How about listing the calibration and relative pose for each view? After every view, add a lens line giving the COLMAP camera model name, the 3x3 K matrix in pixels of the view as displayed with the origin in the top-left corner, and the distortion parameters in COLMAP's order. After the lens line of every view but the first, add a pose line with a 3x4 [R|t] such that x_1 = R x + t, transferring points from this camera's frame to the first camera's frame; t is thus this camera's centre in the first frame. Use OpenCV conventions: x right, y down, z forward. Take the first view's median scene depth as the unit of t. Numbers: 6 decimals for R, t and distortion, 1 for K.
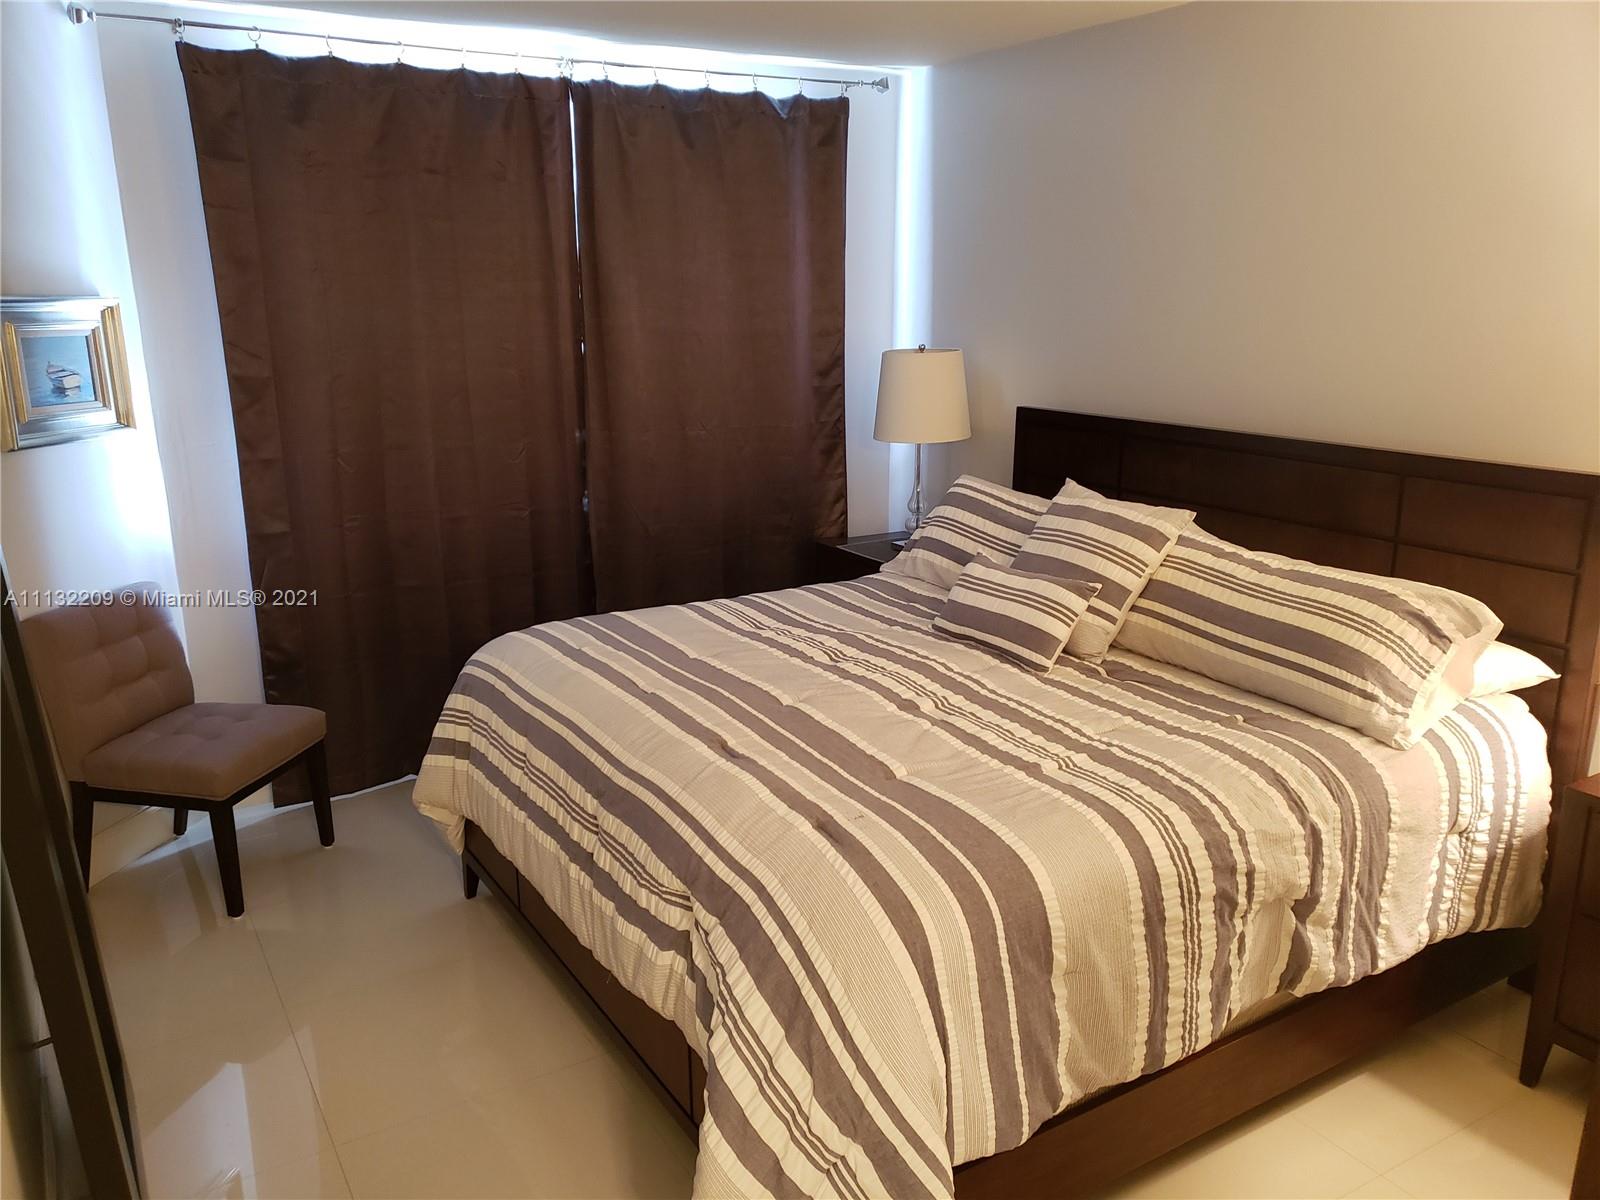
lens RADIAL K [[1233.4, 0, 803.9], [0, 1233.4, 594.7], [0, 0, 1]] dist [0.030165, -0.017869]
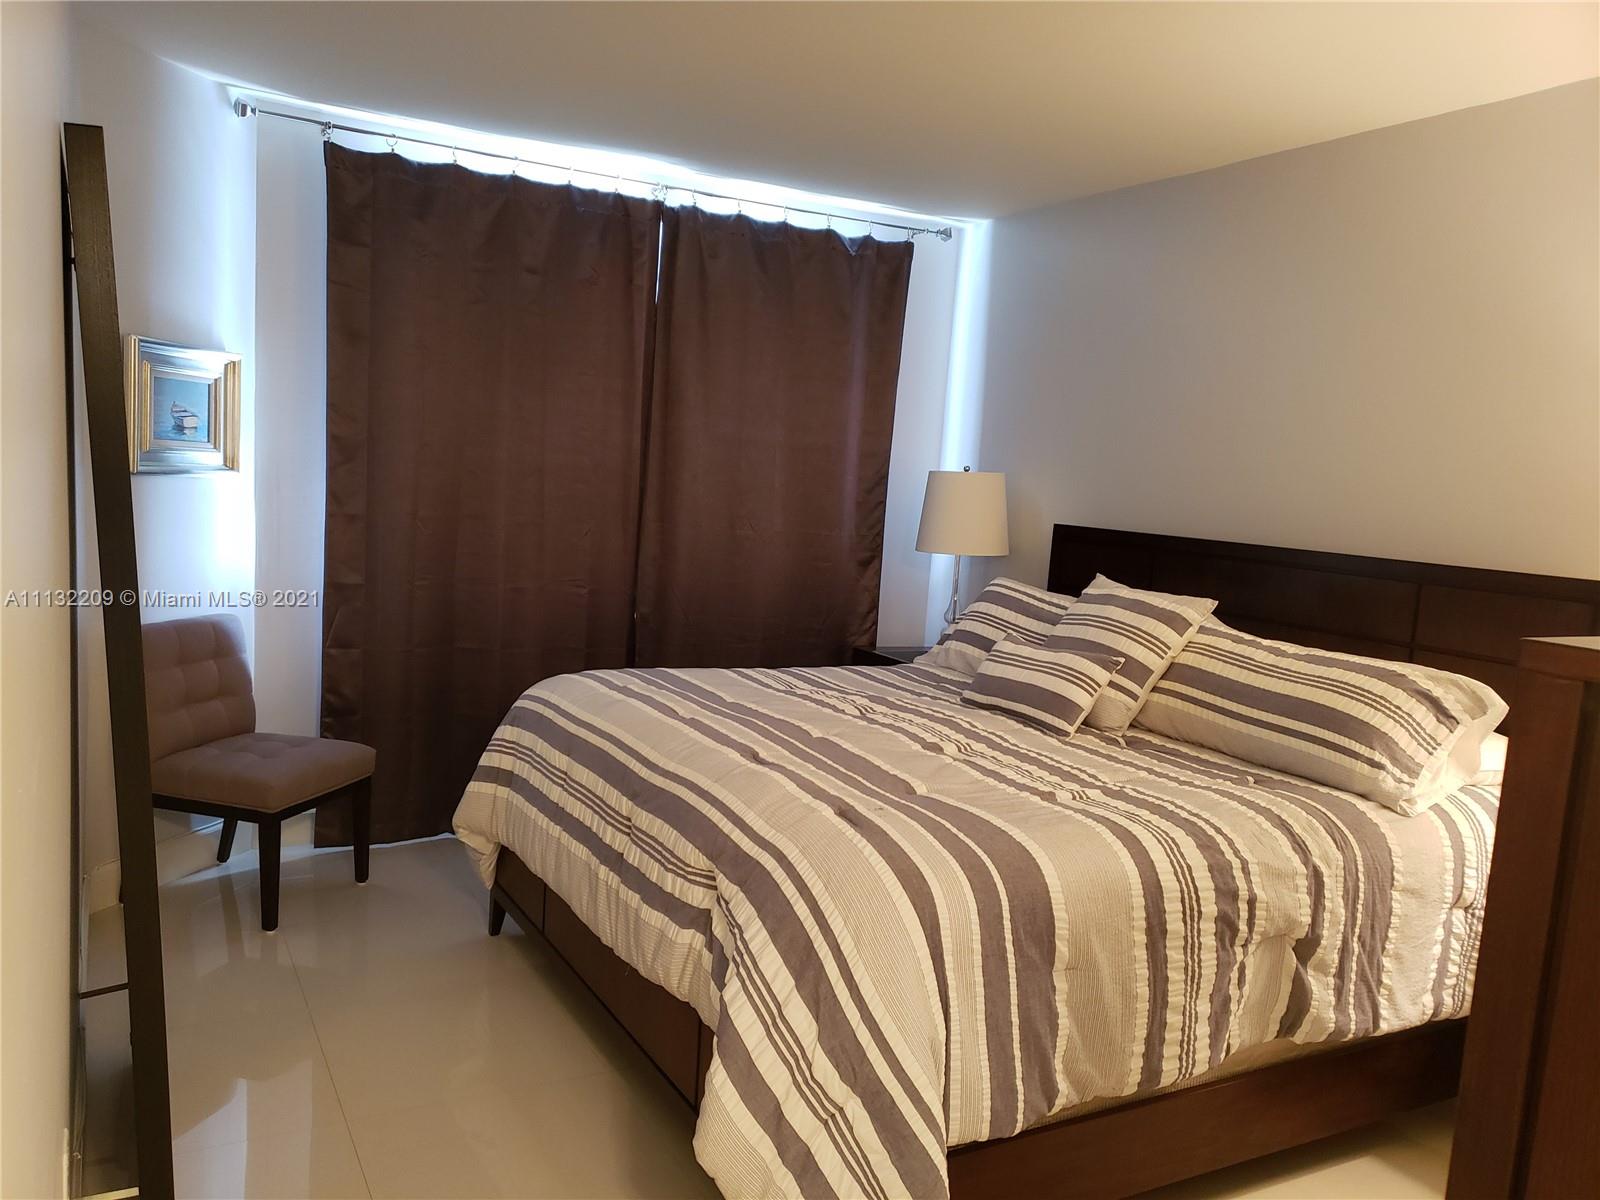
lens RADIAL K [[1233.4, 0, 796.8], [0, 1233.4, 608.5], [0, 0, 1]] dist [0.030165, -0.017869]
pose [[0.996404, 0.074030, -0.041220, 0.003831], [-0.078996, 0.987567, -0.135910, 0.117913], [0.030646, 0.138678, 0.989863, -0.056609]]
